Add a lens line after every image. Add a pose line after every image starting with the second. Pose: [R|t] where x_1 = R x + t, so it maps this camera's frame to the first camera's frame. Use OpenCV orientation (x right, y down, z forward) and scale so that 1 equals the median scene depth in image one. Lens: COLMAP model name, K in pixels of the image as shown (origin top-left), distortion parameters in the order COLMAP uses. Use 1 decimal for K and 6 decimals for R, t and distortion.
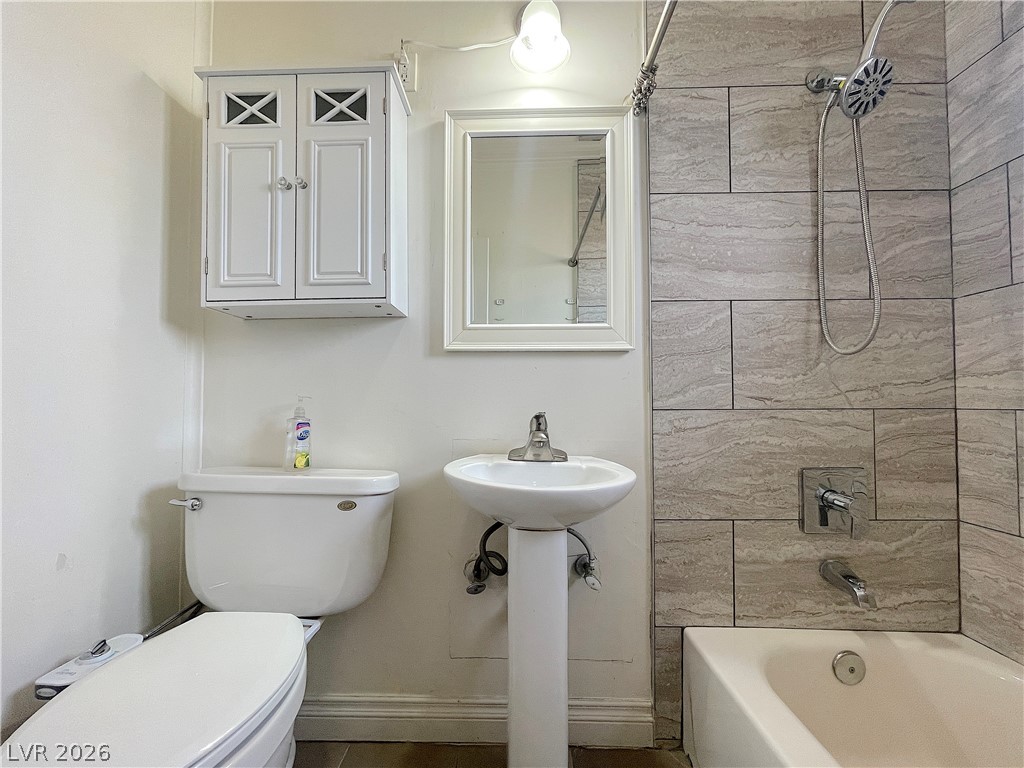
lens RADIAL K [[415.1, 0, 510.9], [0, 415.1, 385.7], [0, 0, 1]] dist [0.004626, -0.001155]
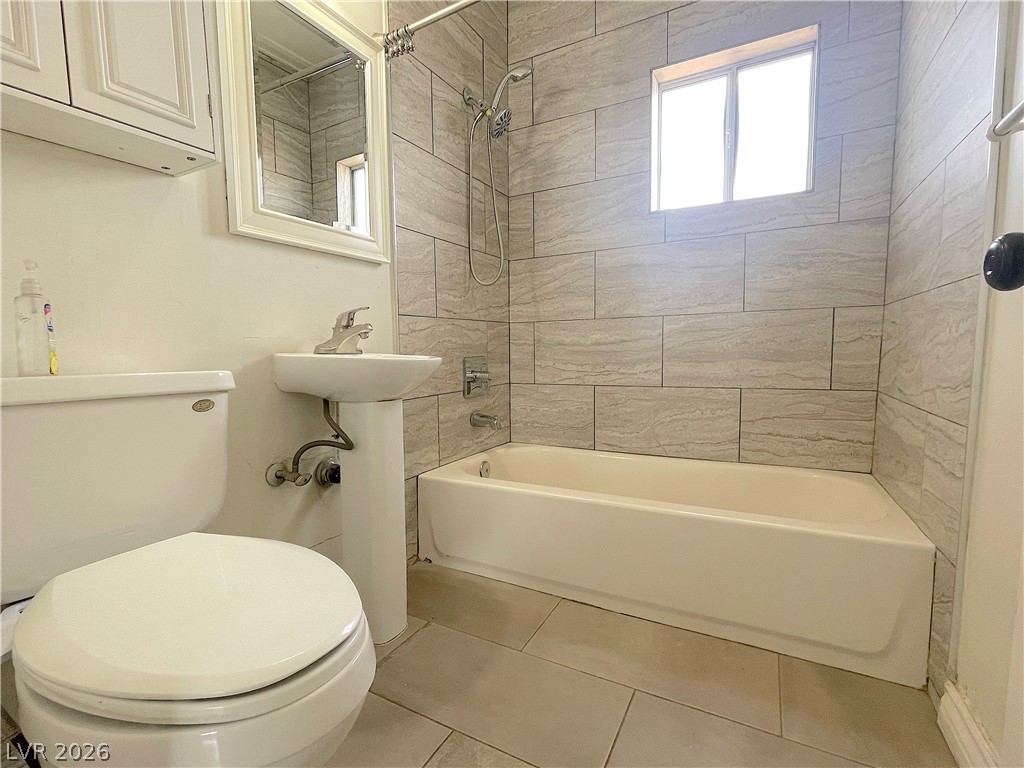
lens RADIAL K [[473.9, 0, 510.3], [0, 473.9, 386.1], [0, 0, 1]] dist [-0.000658, 0.000191]
pose [[0.463093, -0.082016, 0.882507, -0.784281], [-0.017182, 0.994691, 0.101458, 0.121783], [-0.886143, -0.062148, 0.459225, 0.029270]]
